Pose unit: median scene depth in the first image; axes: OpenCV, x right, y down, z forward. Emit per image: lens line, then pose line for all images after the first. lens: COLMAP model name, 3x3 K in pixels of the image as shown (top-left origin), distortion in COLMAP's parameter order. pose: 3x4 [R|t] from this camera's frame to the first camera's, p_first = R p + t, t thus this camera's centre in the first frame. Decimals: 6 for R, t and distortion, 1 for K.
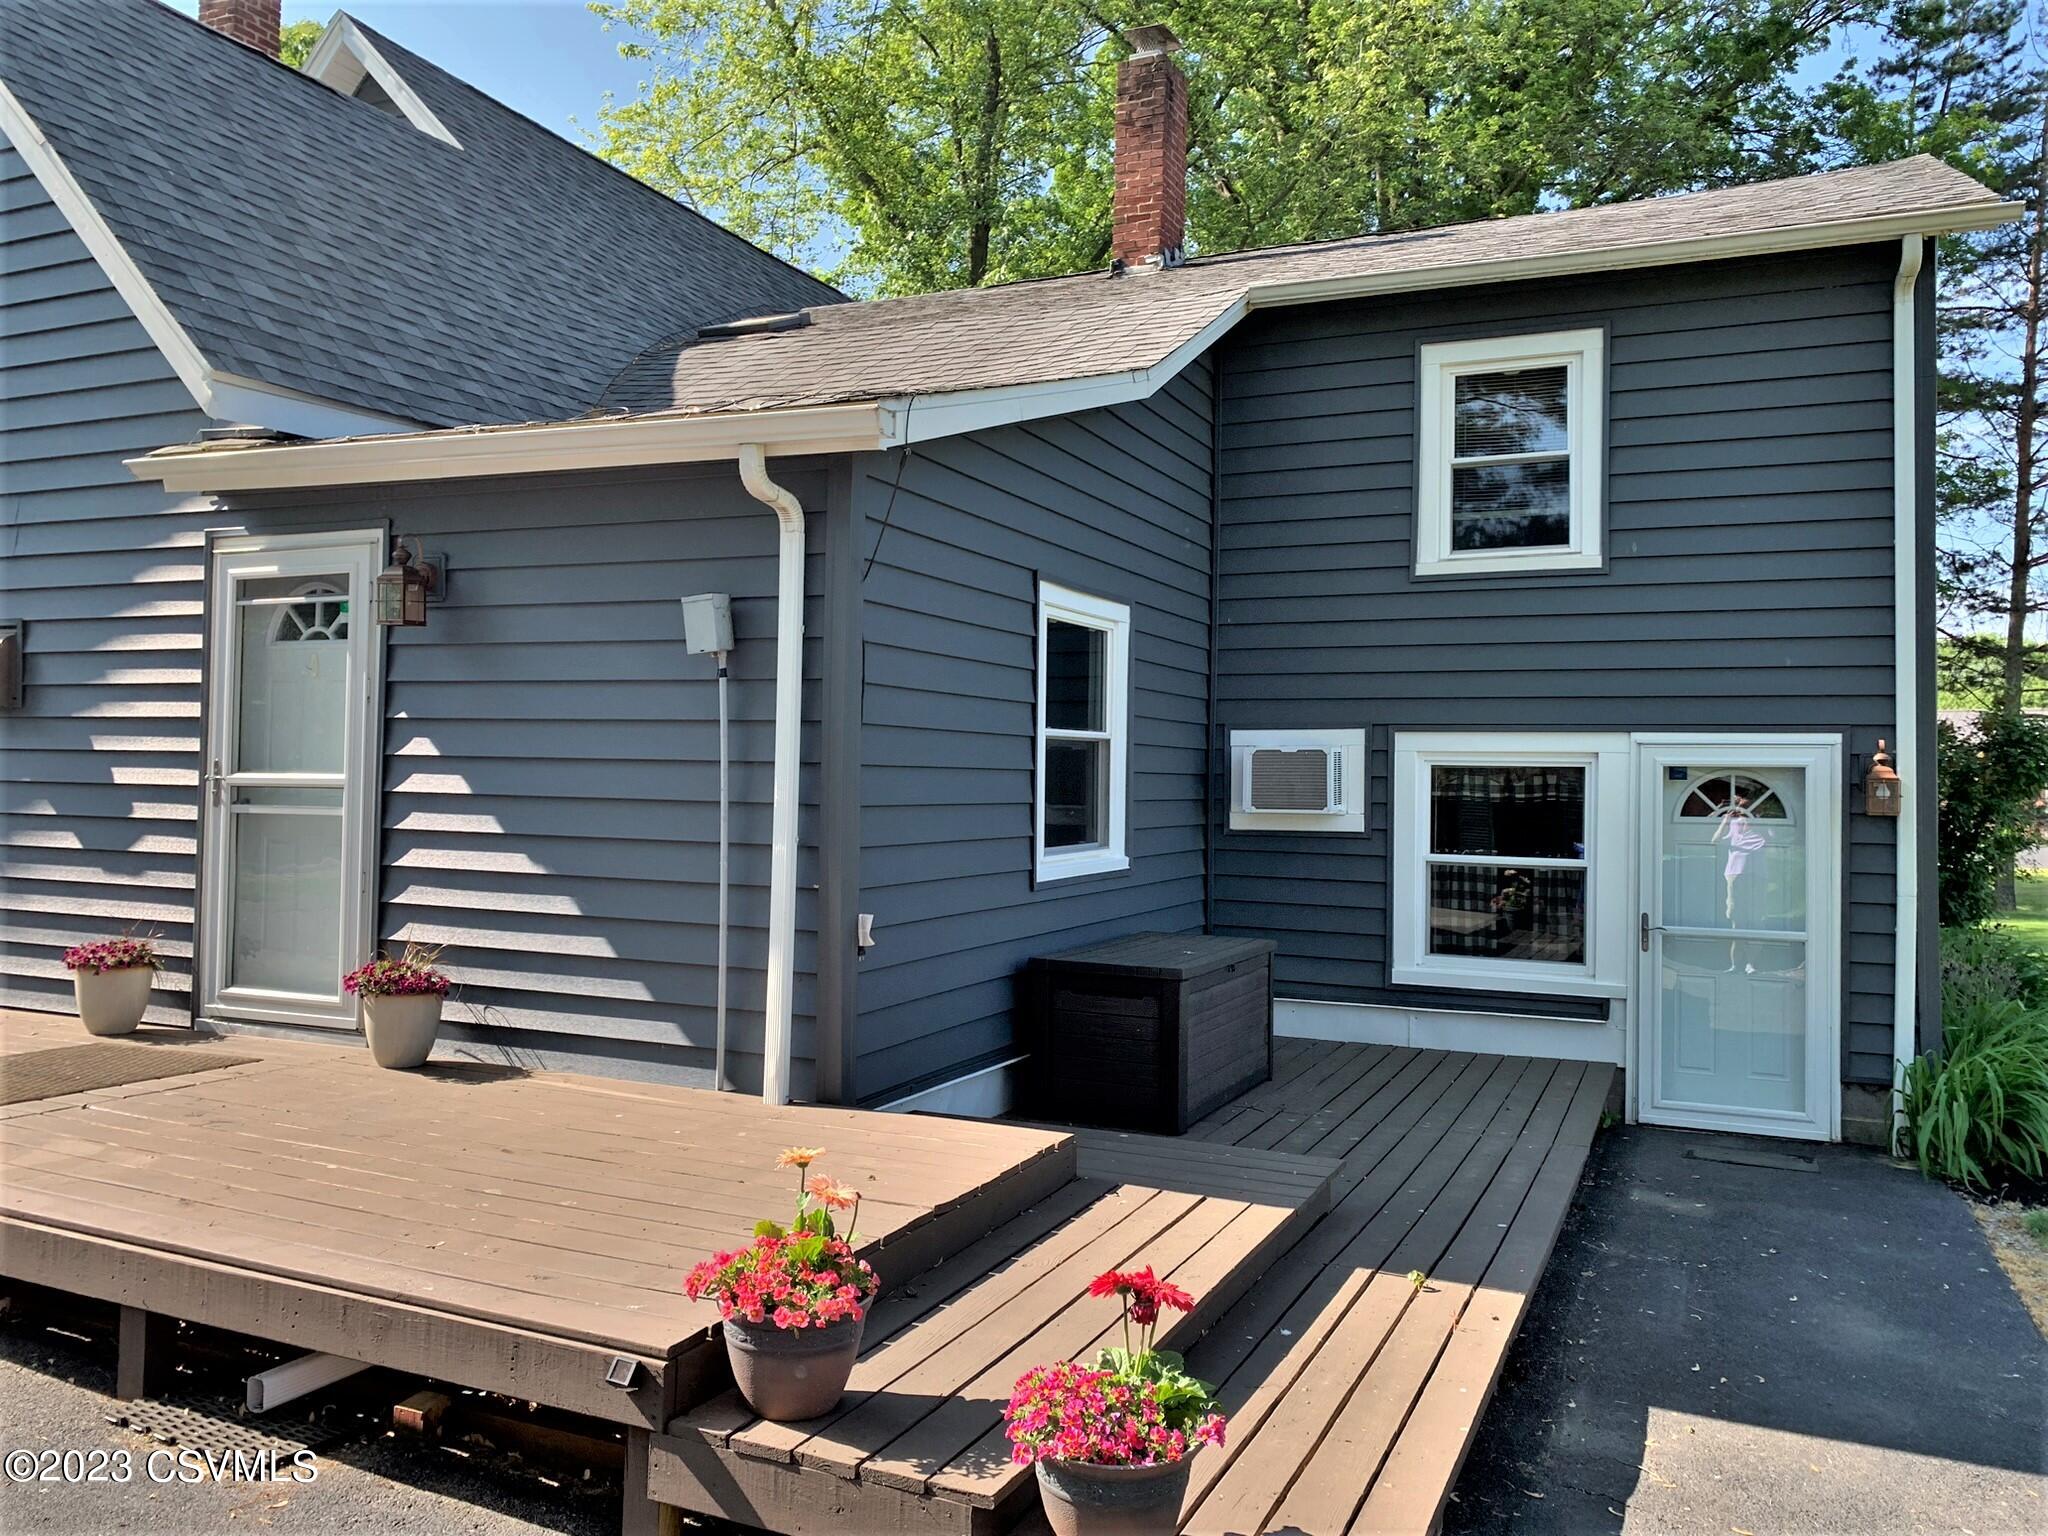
lens RADIAL K [[1562.3, 0, 1021.5], [0, 1562.3, 754.7], [0, 0, 1]] dist [0.054487, -0.065296]
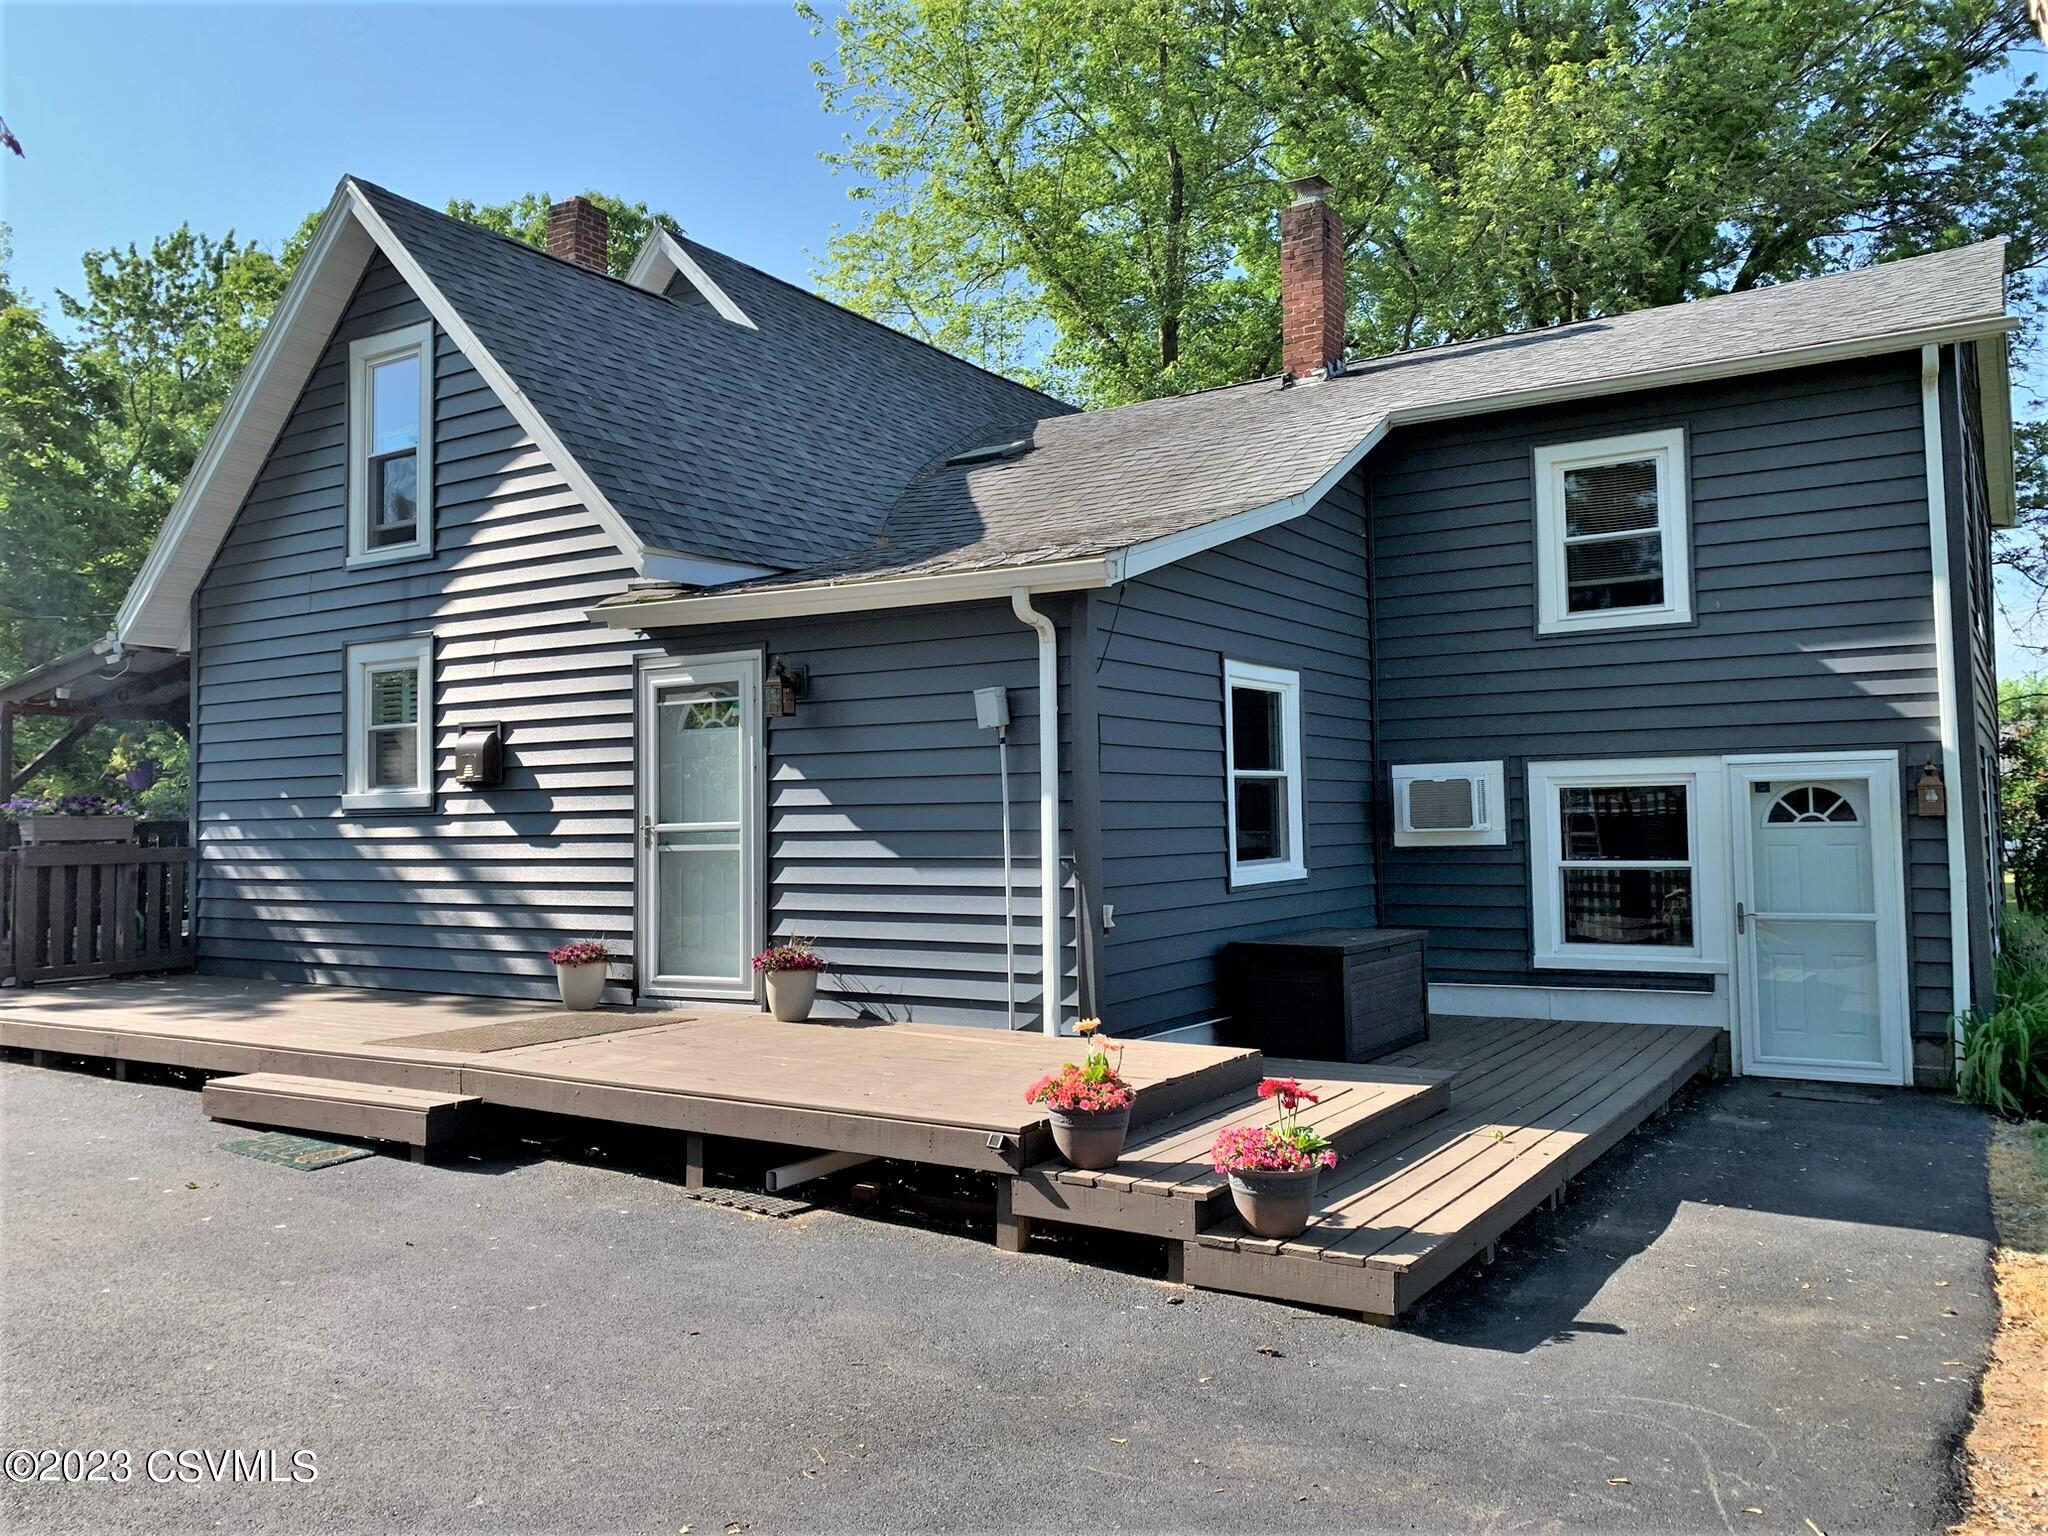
lens RADIAL K [[1562.3, 0, 998.2], [0, 1562.3, 761.4], [0, 0, 1]] dist [0.054487, -0.065296]
pose [[0.988524, -0.038586, -0.146053, 0.010558], [0.035141, 0.999042, -0.026096, 0.002879], [0.146920, 0.020664, 0.988933, -0.308955]]
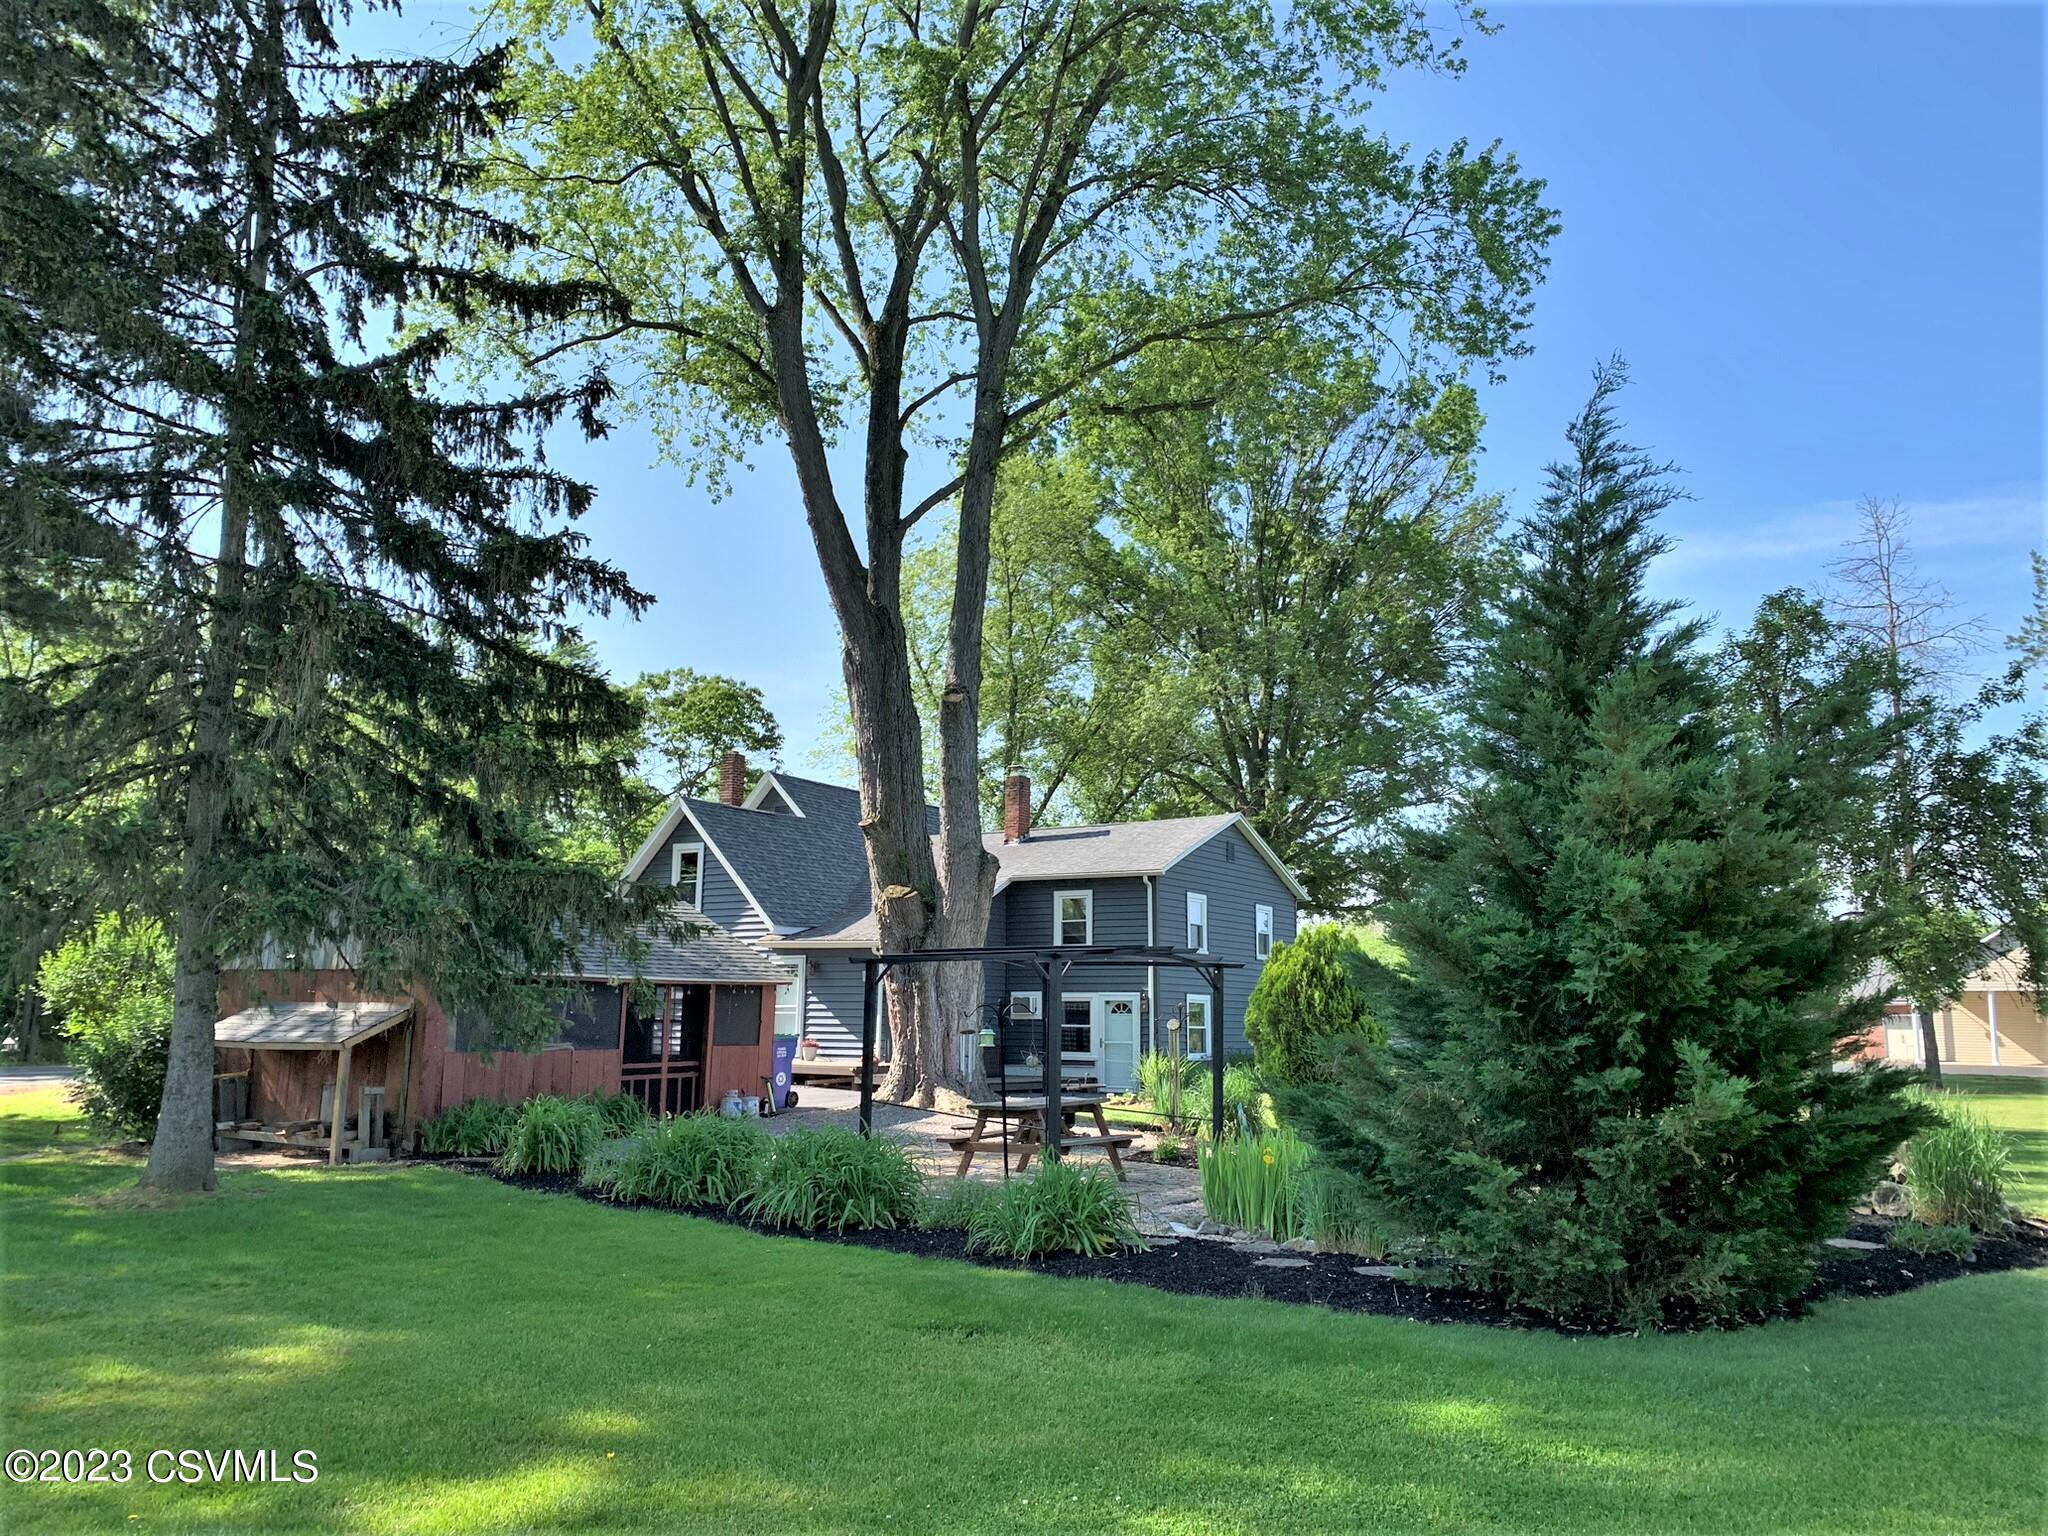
lens RADIAL K [[1562.3, 0, 1025.1], [0, 1562.3, 761.9], [0, 0, 1]] dist [0.054487, -0.065296]
pose [[0.990806, -0.029173, -0.132106, 0.786592], [0.008945, 0.988464, -0.151192, 0.006064], [0.134992, 0.148620, 0.979637, -3.167535]]
